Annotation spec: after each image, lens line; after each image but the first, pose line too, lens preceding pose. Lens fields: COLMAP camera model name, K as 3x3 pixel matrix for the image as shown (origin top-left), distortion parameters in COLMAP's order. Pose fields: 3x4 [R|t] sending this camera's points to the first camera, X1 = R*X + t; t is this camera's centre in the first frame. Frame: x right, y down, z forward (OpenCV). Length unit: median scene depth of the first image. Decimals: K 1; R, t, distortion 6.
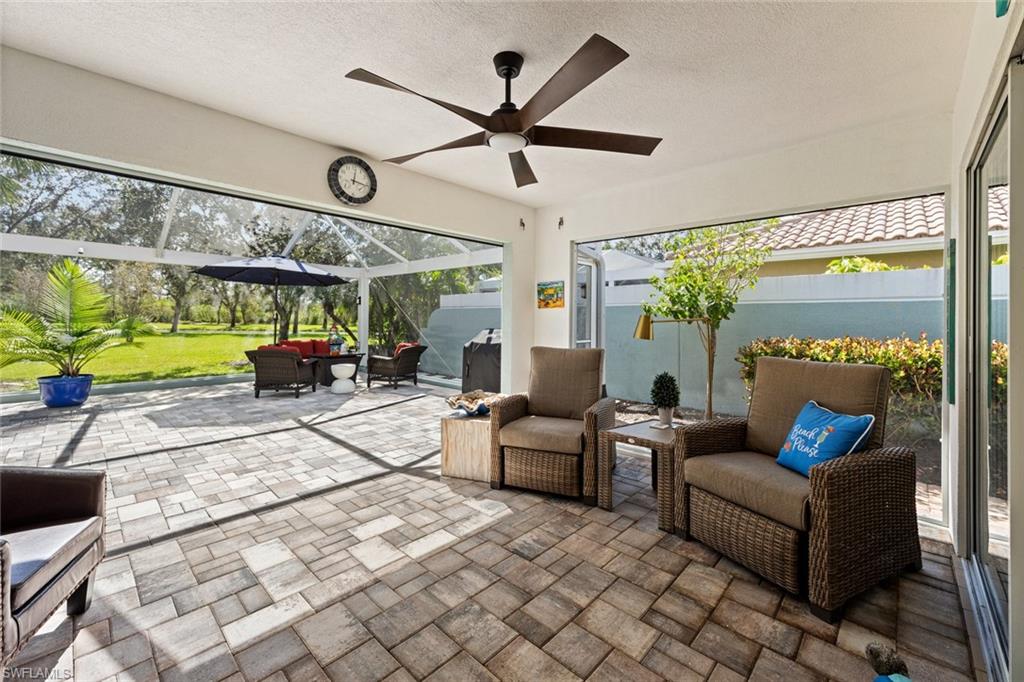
lens RADIAL K [[410.0, 0, 511.5], [0, 410.0, 319.1], [0, 0, 1]] dist [0.000195, -0.000089]
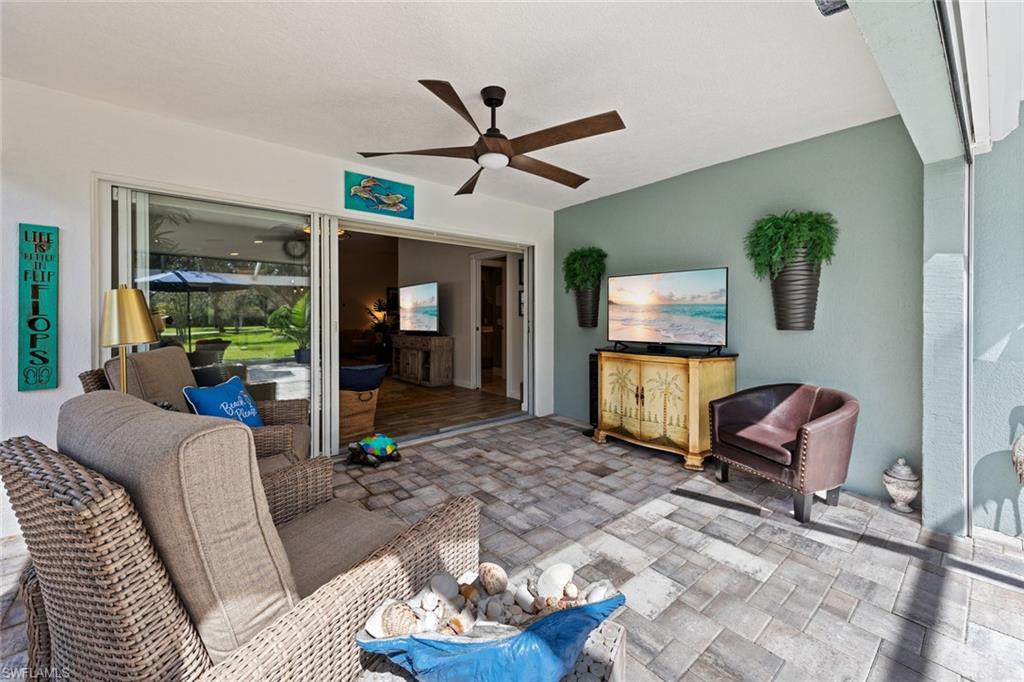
lens RADIAL K [[410.0, 0, 511.5], [0, 410.0, 319.1], [0, 0, 1]] dist [0.000195, -0.000089]
pose [[-0.993852, -0.007579, 0.110454, -0.198241], [-0.007646, 0.999971, -0.000184, 0.032842], [-0.110449, -0.001028, -0.993881, 2.159701]]
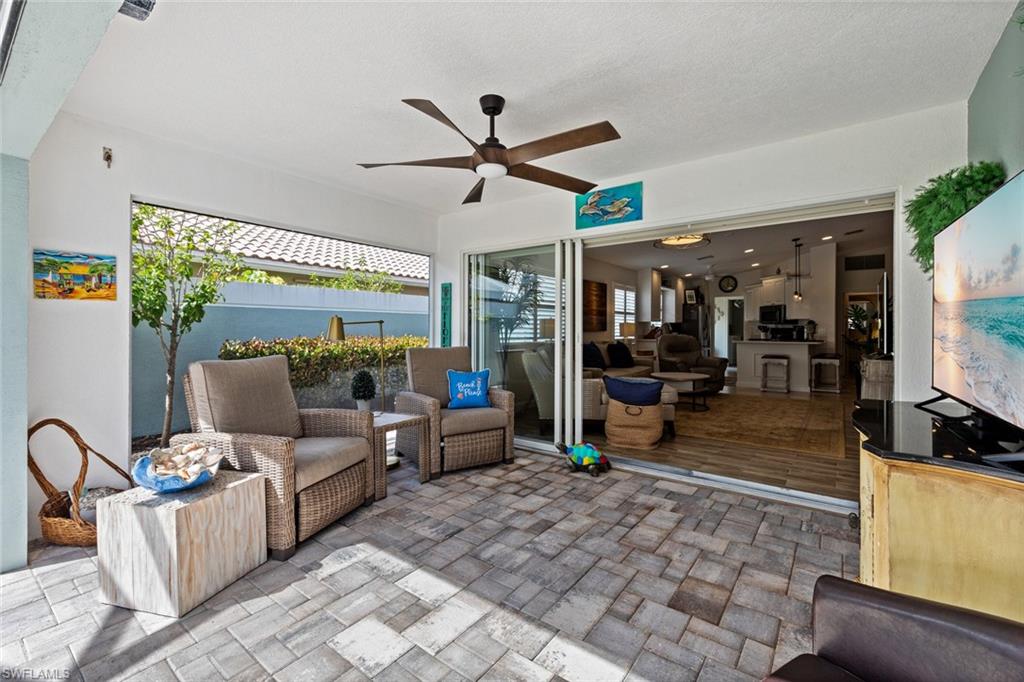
lens RADIAL K [[439.6, 0, 510.2], [0, 439.6, 328.3], [0, 0, 1]] dist [0.013576, 0.000046]
pose [[-0.104114, -0.011401, 0.994500, -1.275185], [-0.005158, 0.999927, 0.010923, 0.005781], [-0.994552, -0.003992, -0.104165, 1.058675]]
